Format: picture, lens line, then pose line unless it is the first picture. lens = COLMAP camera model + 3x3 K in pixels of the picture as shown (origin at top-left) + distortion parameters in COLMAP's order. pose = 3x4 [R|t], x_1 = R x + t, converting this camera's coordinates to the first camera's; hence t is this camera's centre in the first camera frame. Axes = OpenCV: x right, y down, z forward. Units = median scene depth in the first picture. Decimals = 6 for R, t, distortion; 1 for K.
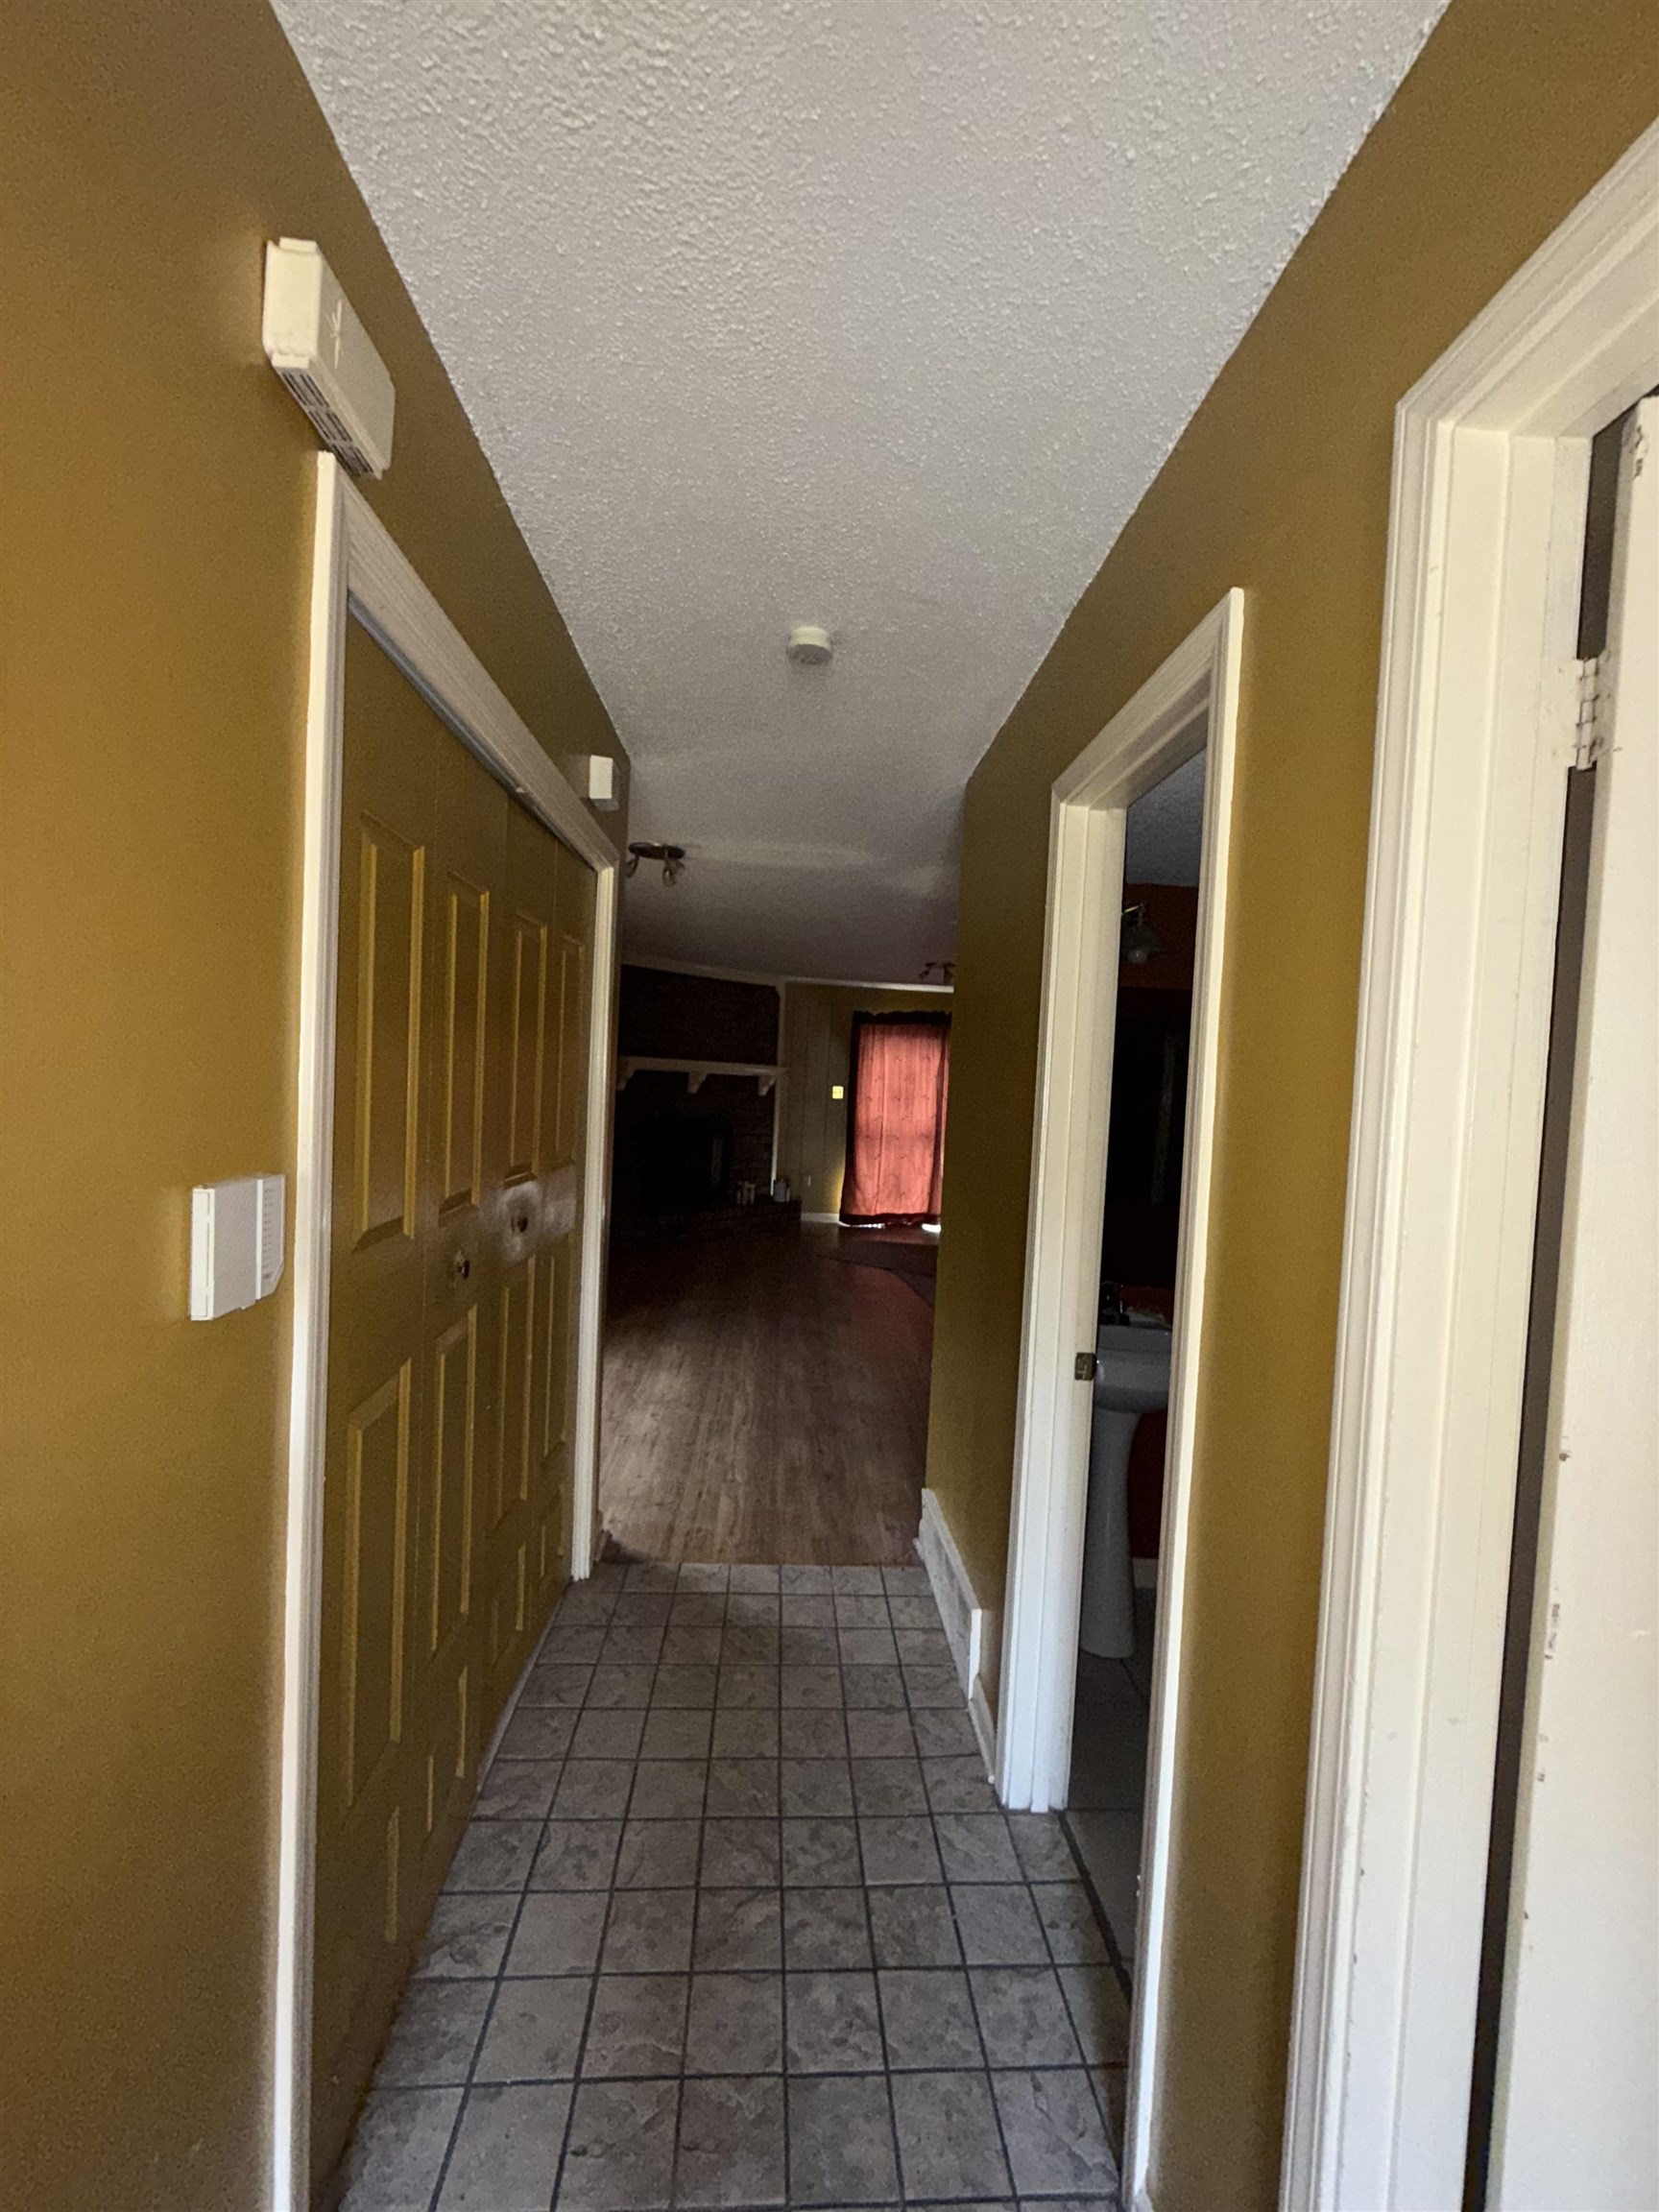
lens RADIAL K [[882.9, 0, 835.9], [0, 882.9, 1107.6], [0, 0, 1]] dist [-0.000715, -0.000074]
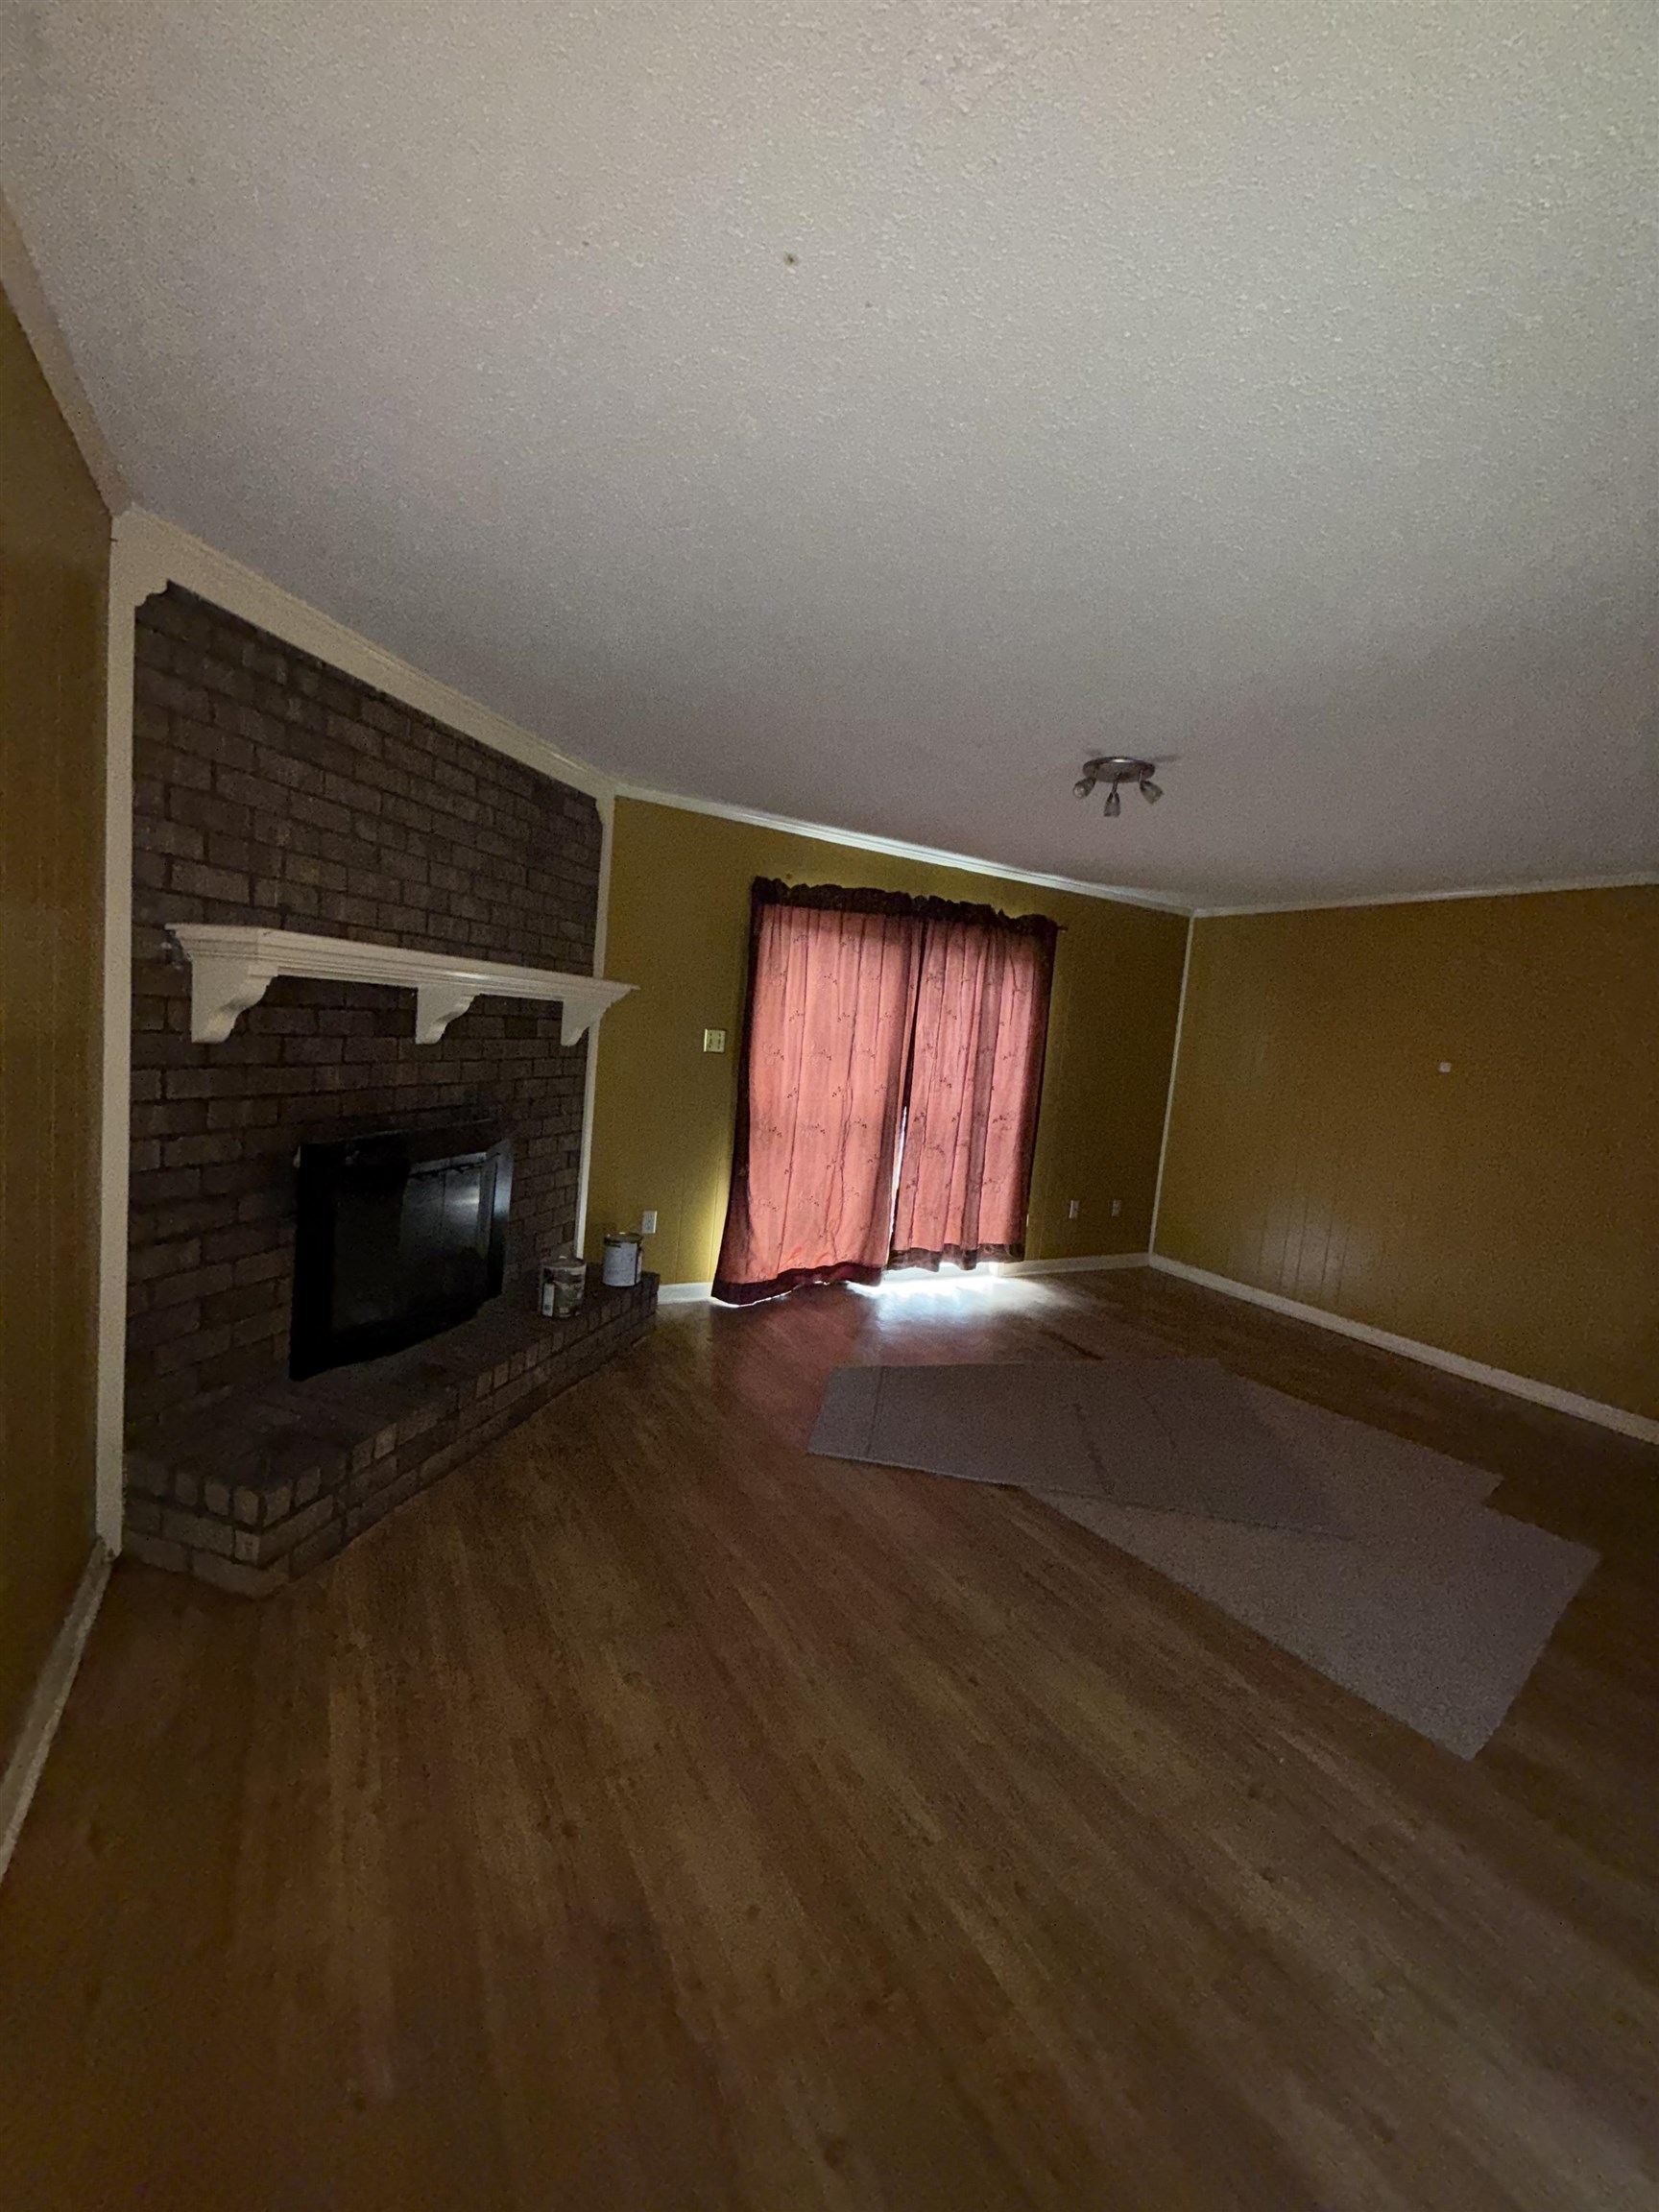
lens RADIAL K [[882.9, 0, 835.9], [0, 882.9, 1107.6], [0, 0, 1]] dist [-0.000715, -0.000074]
pose [[0.869342, -0.018666, 0.493859, -0.183580], [-0.025504, 0.996261, 0.082550, -0.022878], [-0.493553, -0.084360, 0.865615, 0.544795]]
